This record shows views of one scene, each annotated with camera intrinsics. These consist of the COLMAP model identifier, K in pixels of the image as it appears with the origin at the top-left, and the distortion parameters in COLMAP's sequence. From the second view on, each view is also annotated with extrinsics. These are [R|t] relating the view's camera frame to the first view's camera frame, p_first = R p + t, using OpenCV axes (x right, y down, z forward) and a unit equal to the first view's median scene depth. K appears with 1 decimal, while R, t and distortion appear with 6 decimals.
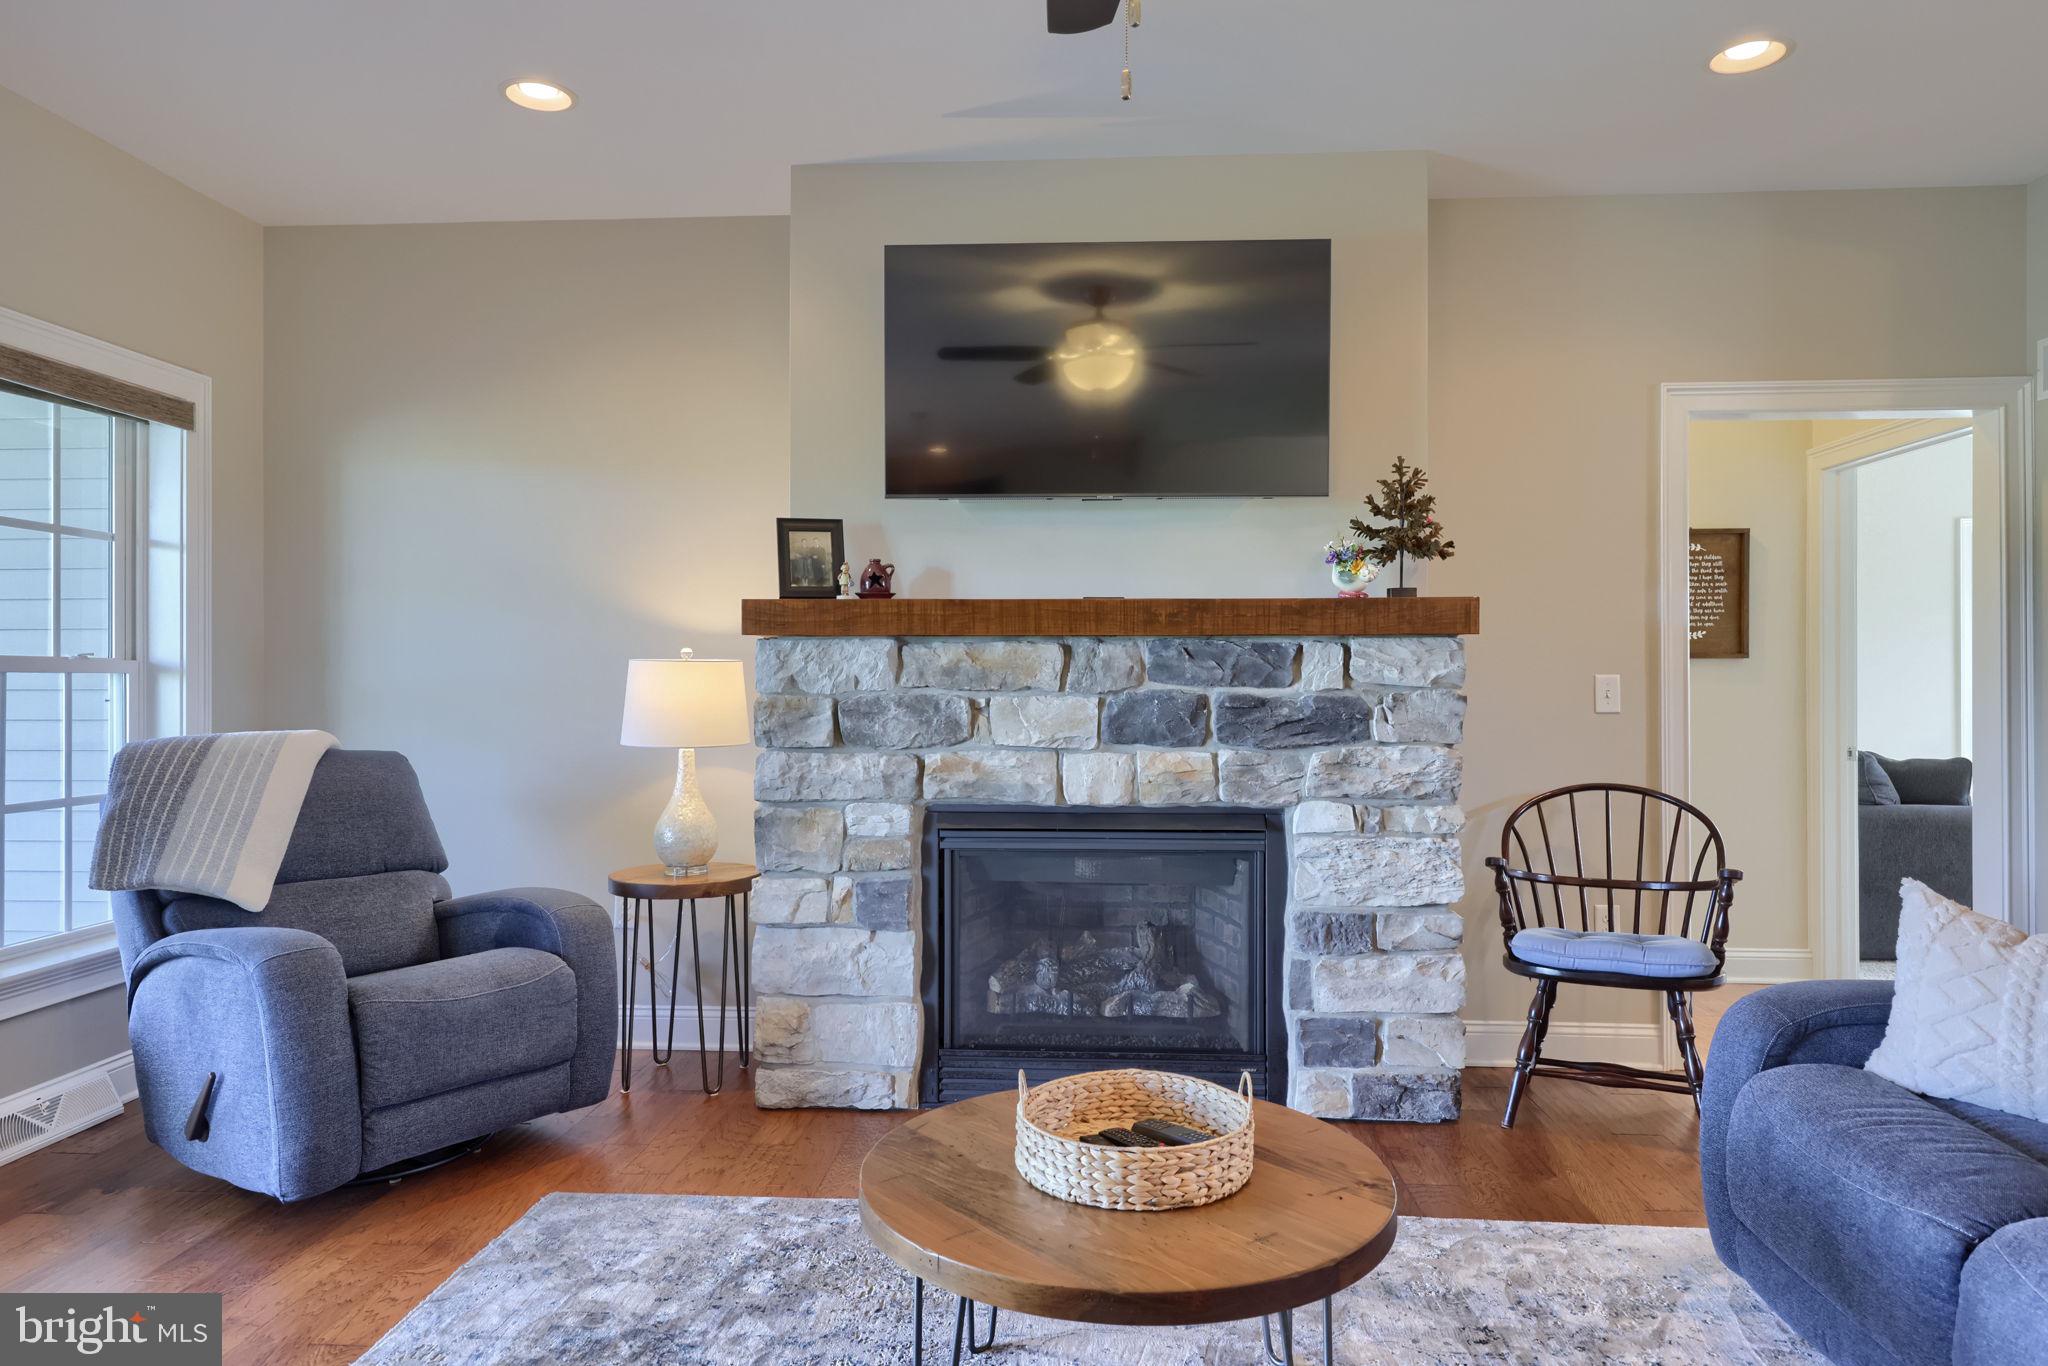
lens RADIAL K [[907.4, 0, 1024.0], [0, 907.4, 683.0], [0, 0, 1]] dist [0.001750, 0.000197]
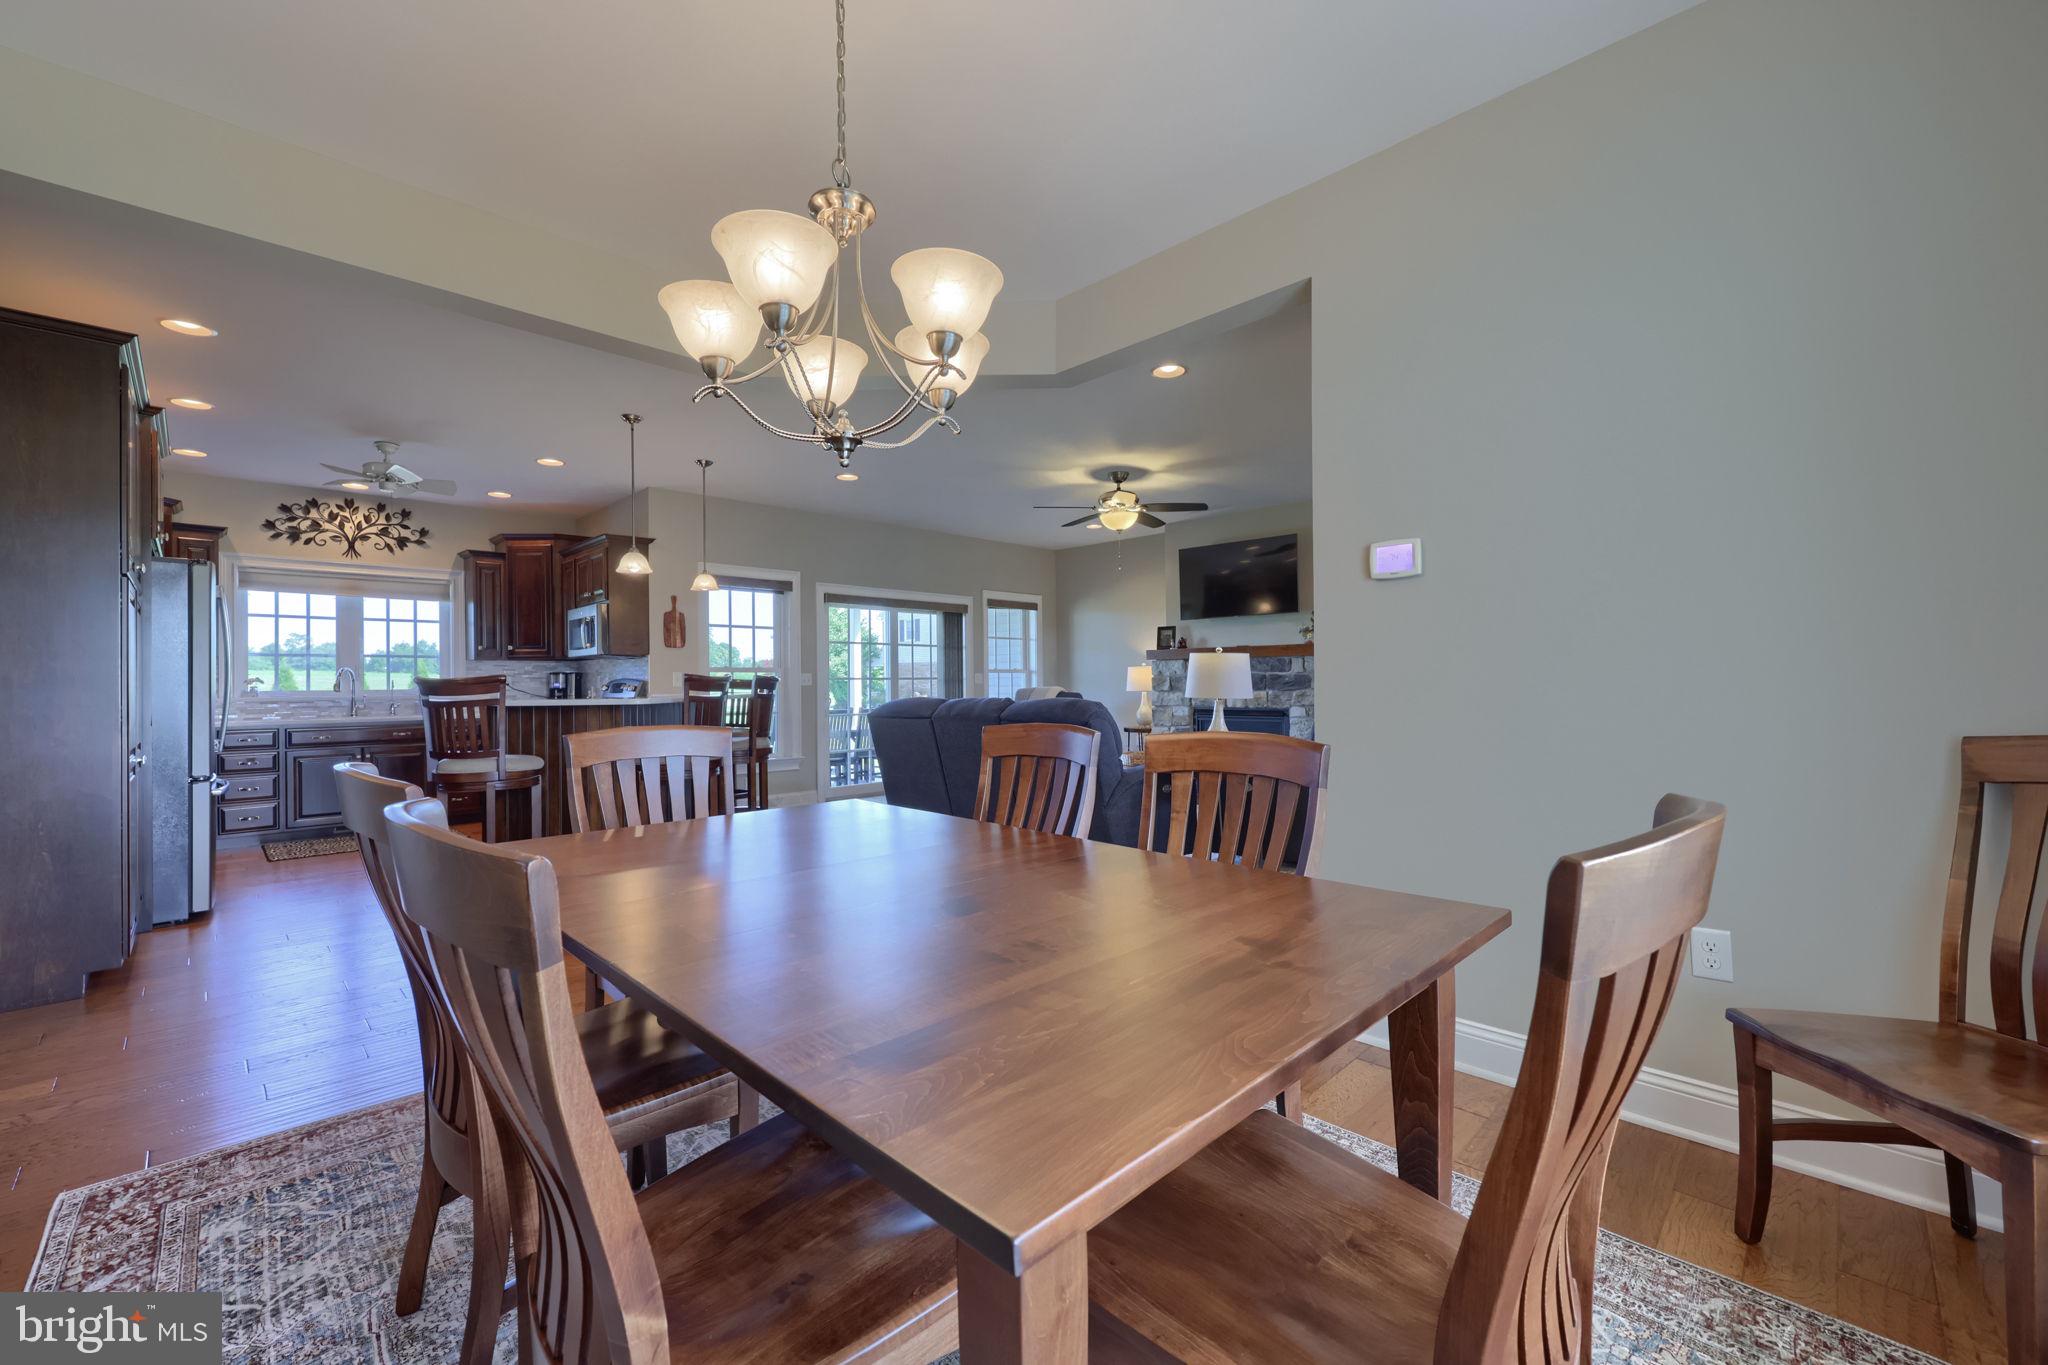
lens RADIAL K [[833.6, 0, 1024.0], [0, 833.6, 682.5], [0, 0, 1]] dist [0.000232, 0.000316]
pose [[0.727753, -0.008008, -0.685792, 1.614931], [0.009386, 0.999954, -0.001716, 0.039277], [0.685775, -0.005188, 0.727795, -1.775751]]
